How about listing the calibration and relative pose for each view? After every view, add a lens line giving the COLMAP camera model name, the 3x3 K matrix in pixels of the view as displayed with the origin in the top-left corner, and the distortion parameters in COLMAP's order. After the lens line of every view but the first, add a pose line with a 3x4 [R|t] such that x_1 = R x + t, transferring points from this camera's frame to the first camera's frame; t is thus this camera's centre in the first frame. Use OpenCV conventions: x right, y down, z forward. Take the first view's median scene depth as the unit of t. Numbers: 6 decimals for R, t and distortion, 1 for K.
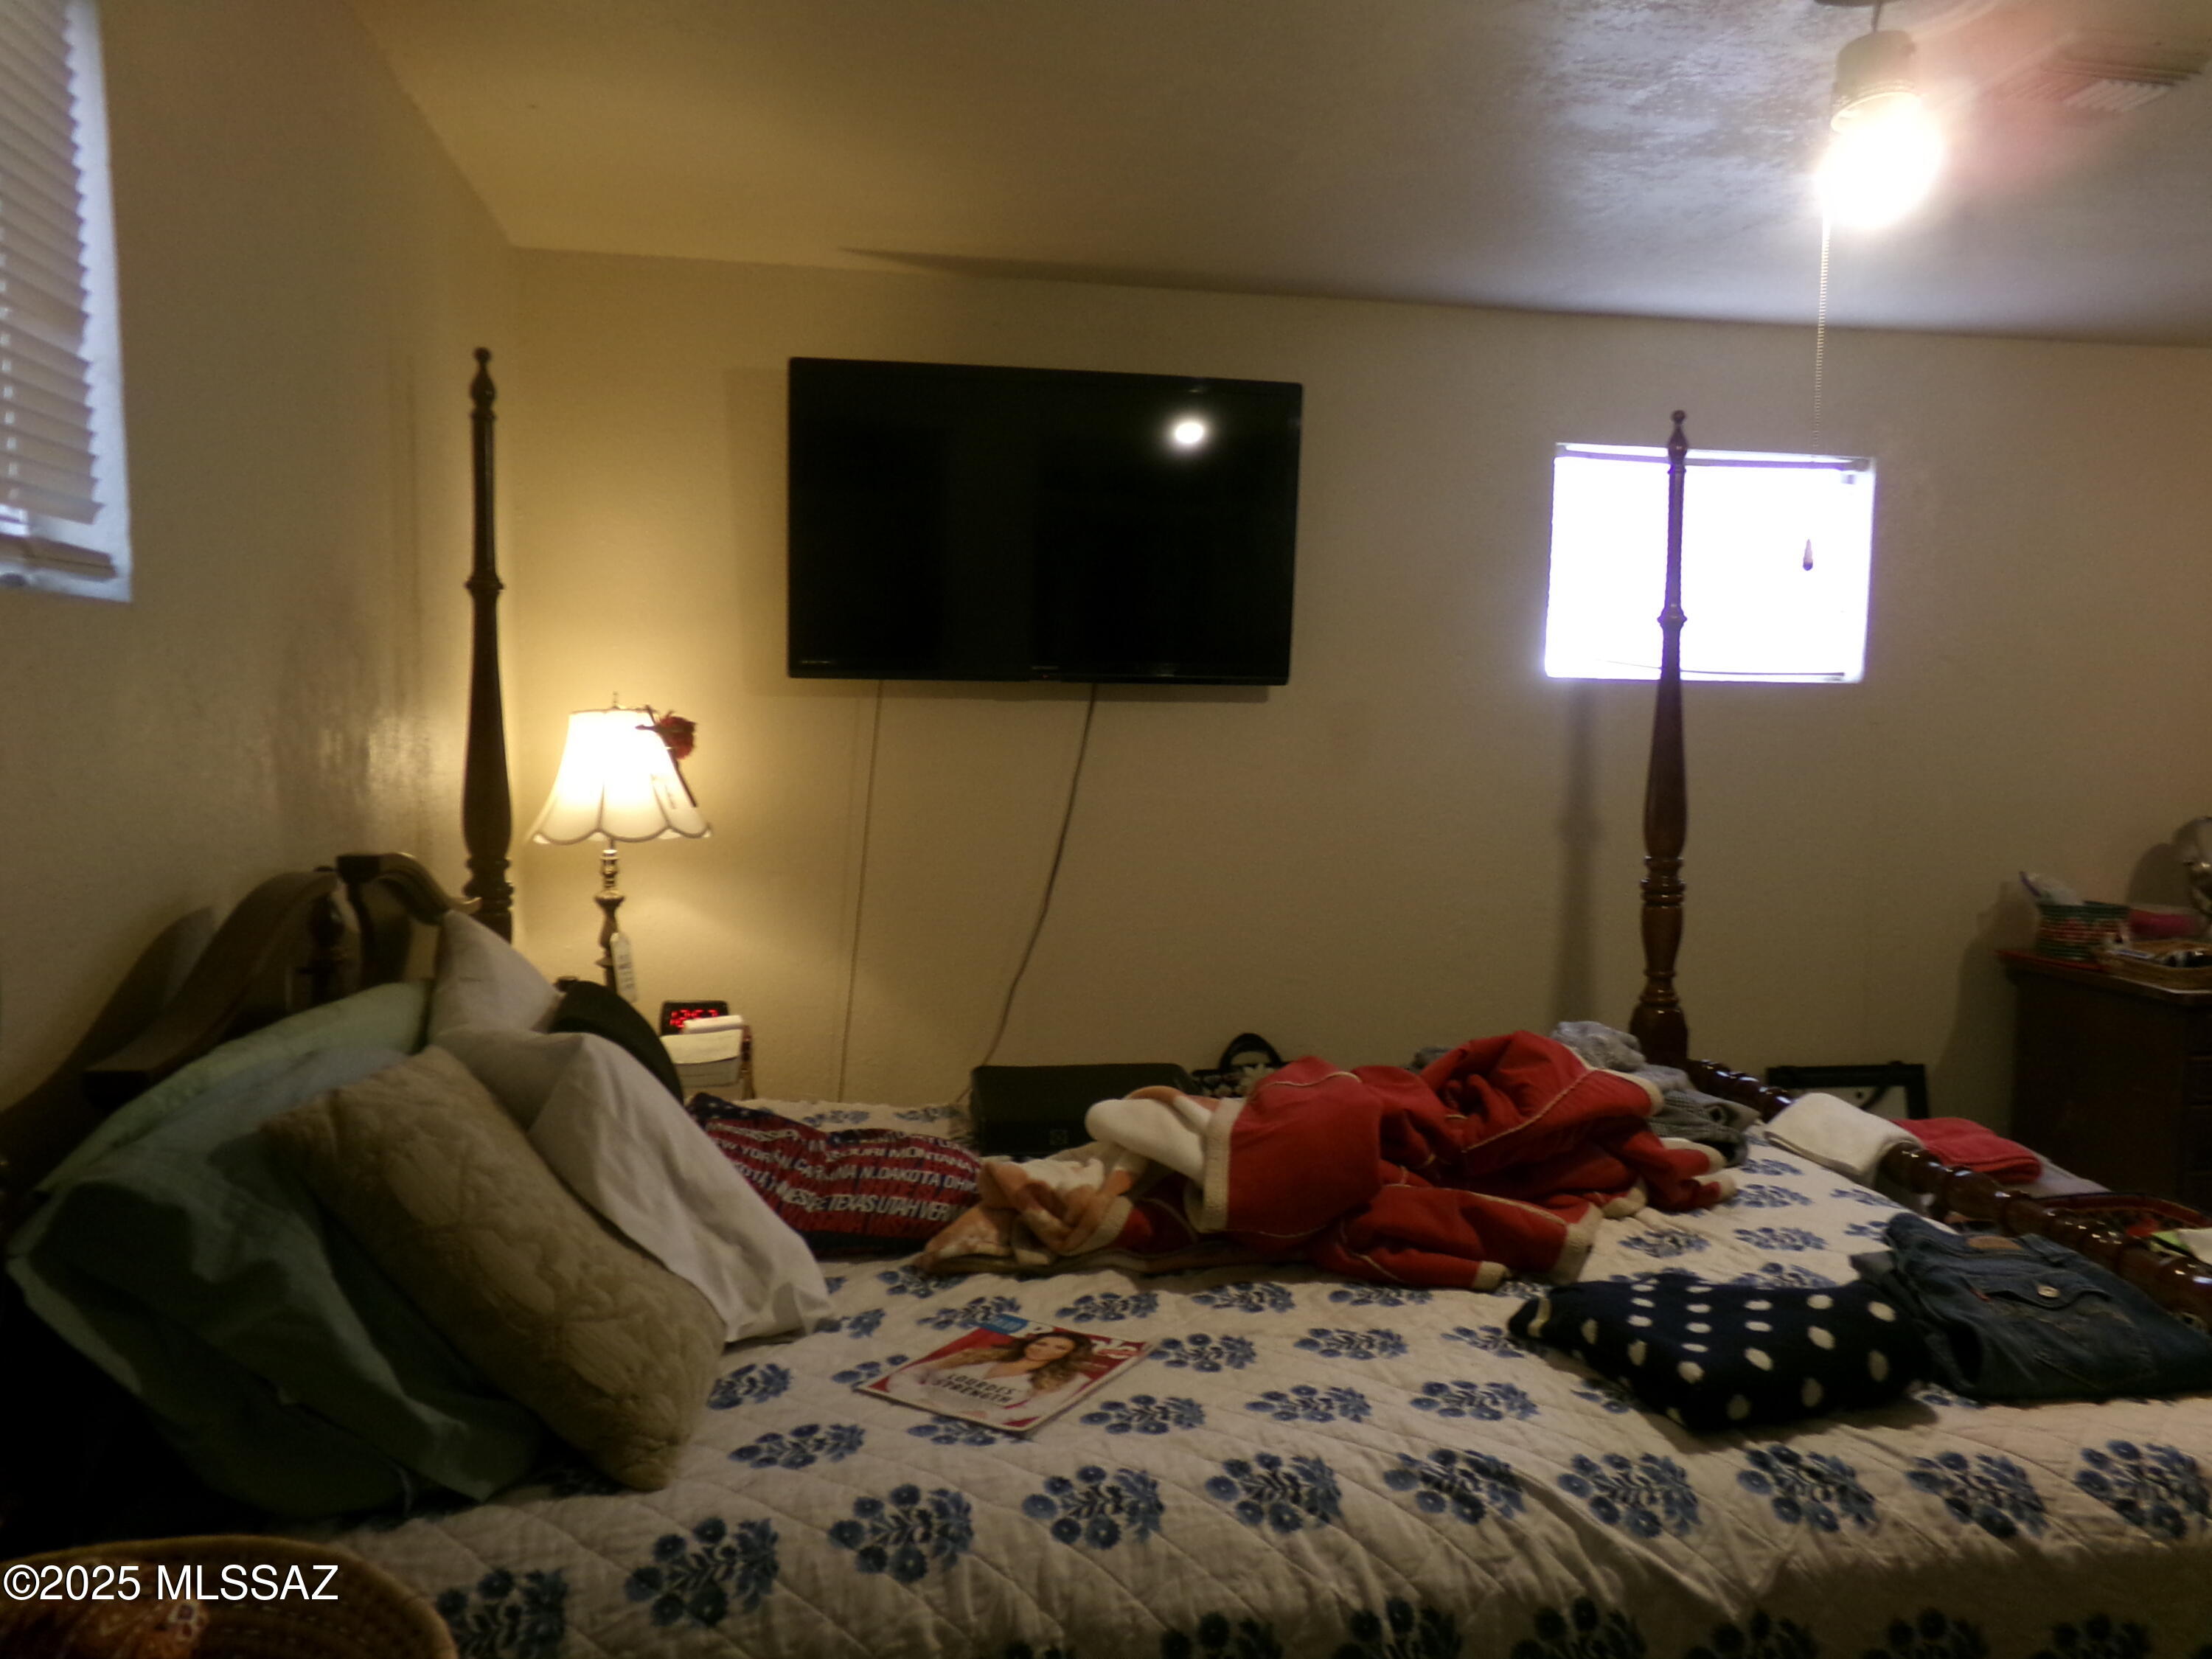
lens RADIAL K [[1436.5, 0, 1102.7], [0, 1436.5, 866.9], [0, 0, 1]] dist [-0.005692, 0.020213]
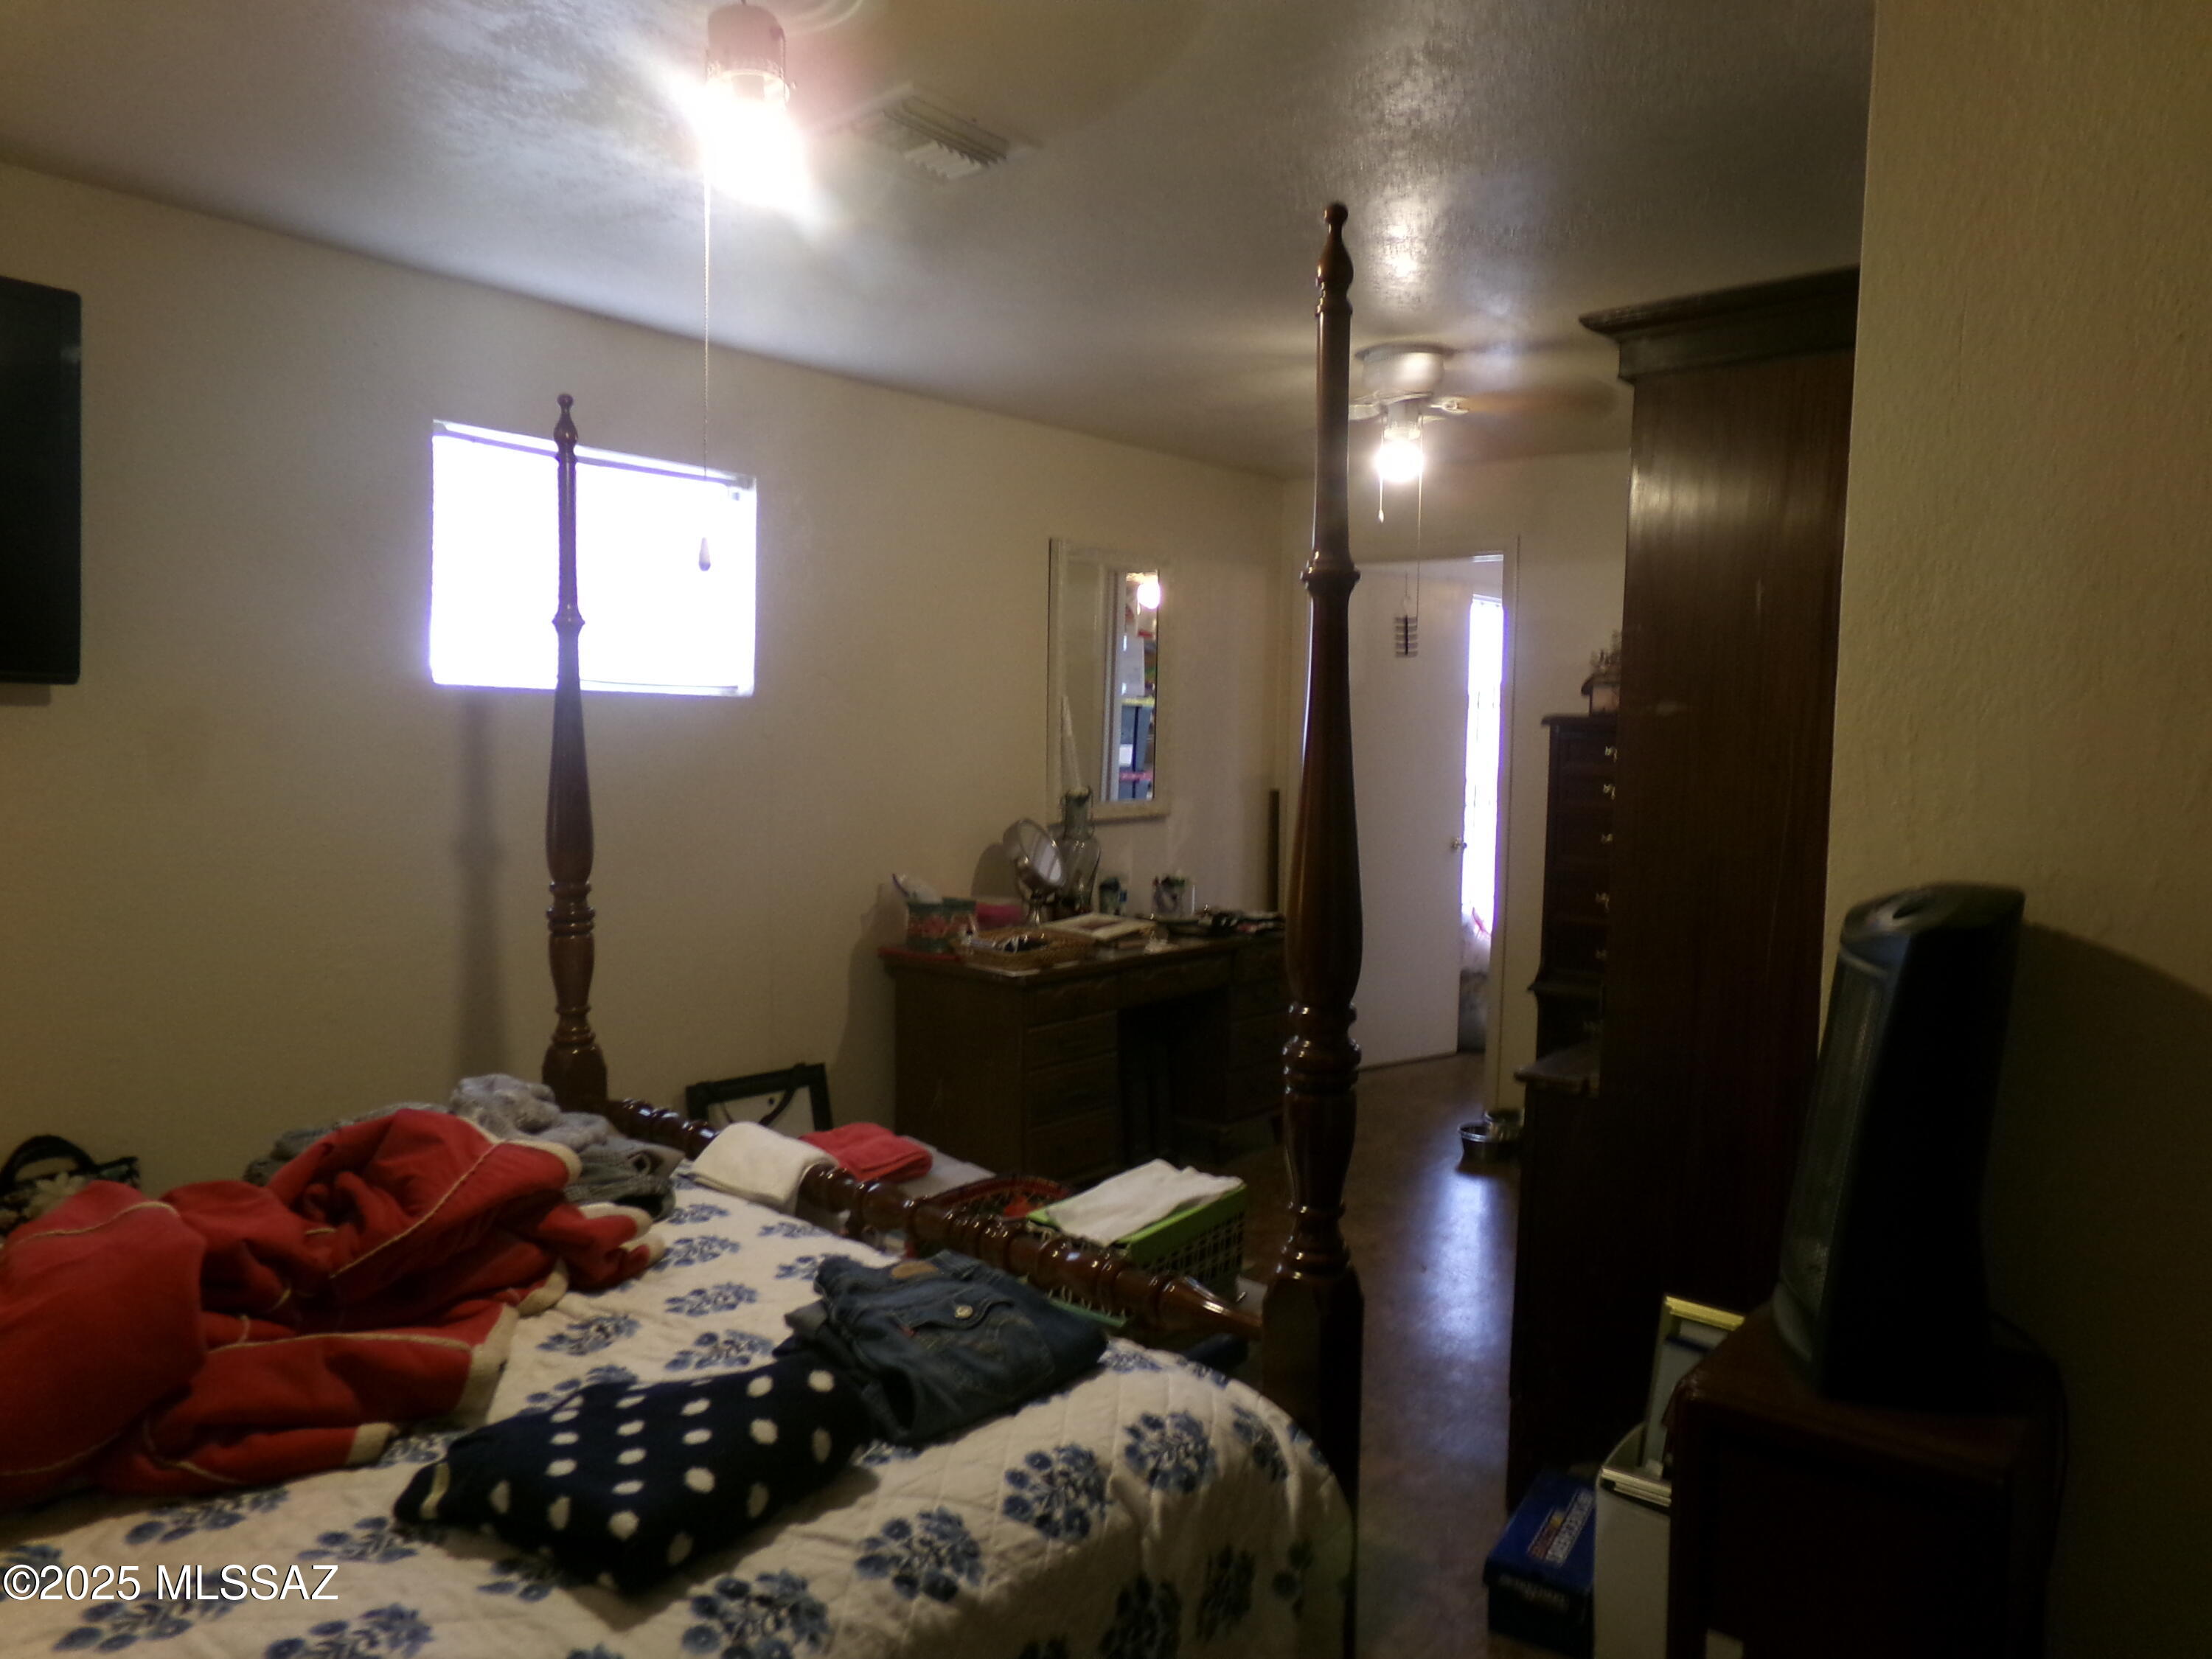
lens RADIAL K [[1525.9, 0, 1114.6], [0, 1525.9, 866.0], [0, 0, 1]] dist [-0.062376, 0.087850]
pose [[0.754706, -0.039152, 0.654893, 0.044830], [0.047535, 0.998857, 0.004936, -0.010171], [-0.654338, 0.027406, 0.755705, 0.097904]]
